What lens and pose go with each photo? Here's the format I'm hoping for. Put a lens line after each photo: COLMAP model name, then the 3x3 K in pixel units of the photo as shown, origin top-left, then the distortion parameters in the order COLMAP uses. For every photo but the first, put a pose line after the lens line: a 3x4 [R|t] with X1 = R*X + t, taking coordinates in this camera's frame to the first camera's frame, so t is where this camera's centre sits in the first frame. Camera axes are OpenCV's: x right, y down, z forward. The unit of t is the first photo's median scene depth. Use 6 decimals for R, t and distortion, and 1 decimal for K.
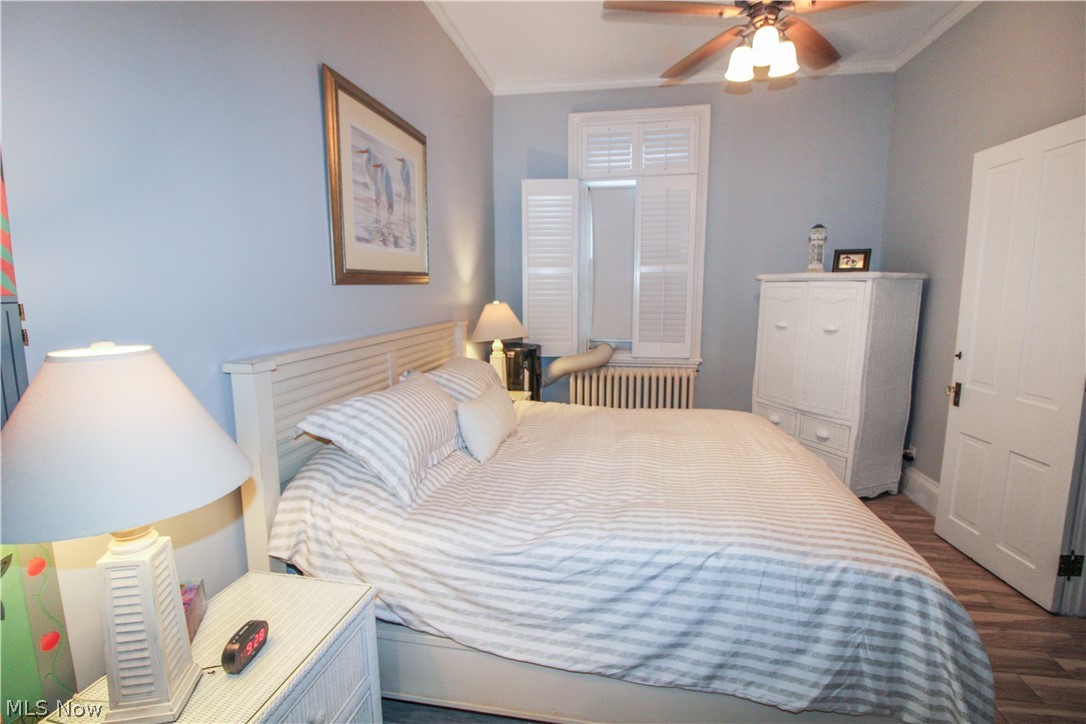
lens RADIAL K [[502.6, 0, 540.1], [0, 502.6, 357.1], [0, 0, 1]] dist [-0.000183, -0.012722]
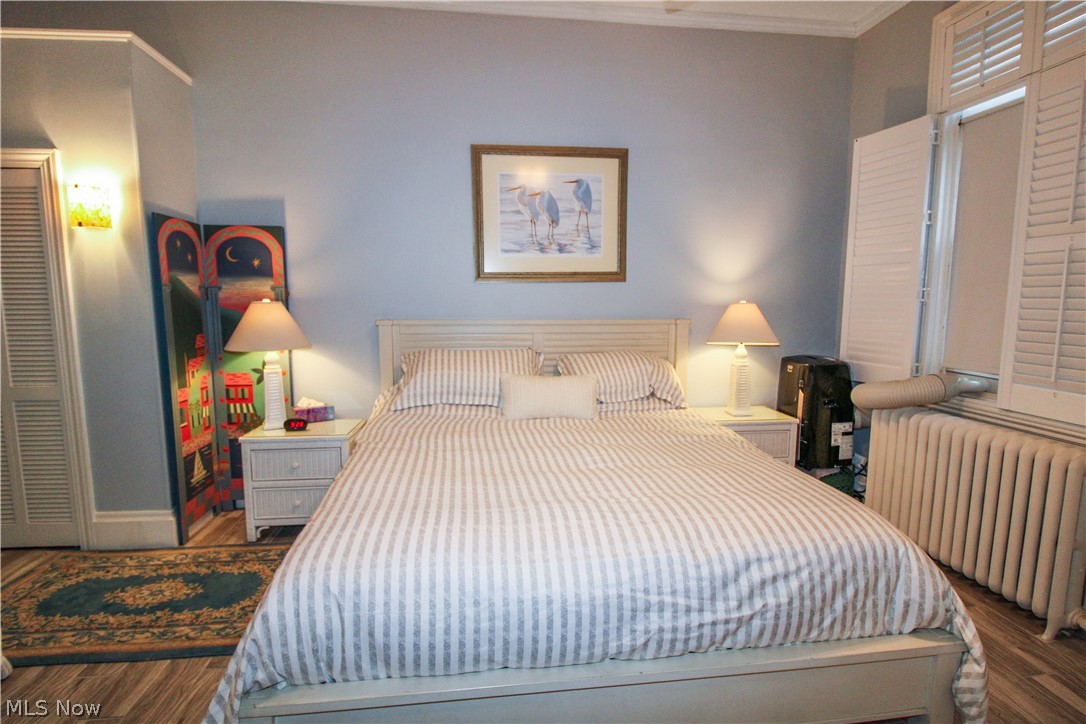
lens RADIAL K [[502.6, 0, 540.1], [0, 502.6, 357.1], [0, 0, 1]] dist [-0.000183, -0.012722]
pose [[0.287655, 0.115687, -0.950721, 0.927084], [-0.132923, 0.987893, 0.079992, -0.054577], [0.948465, 0.103363, 0.299550, 0.599863]]
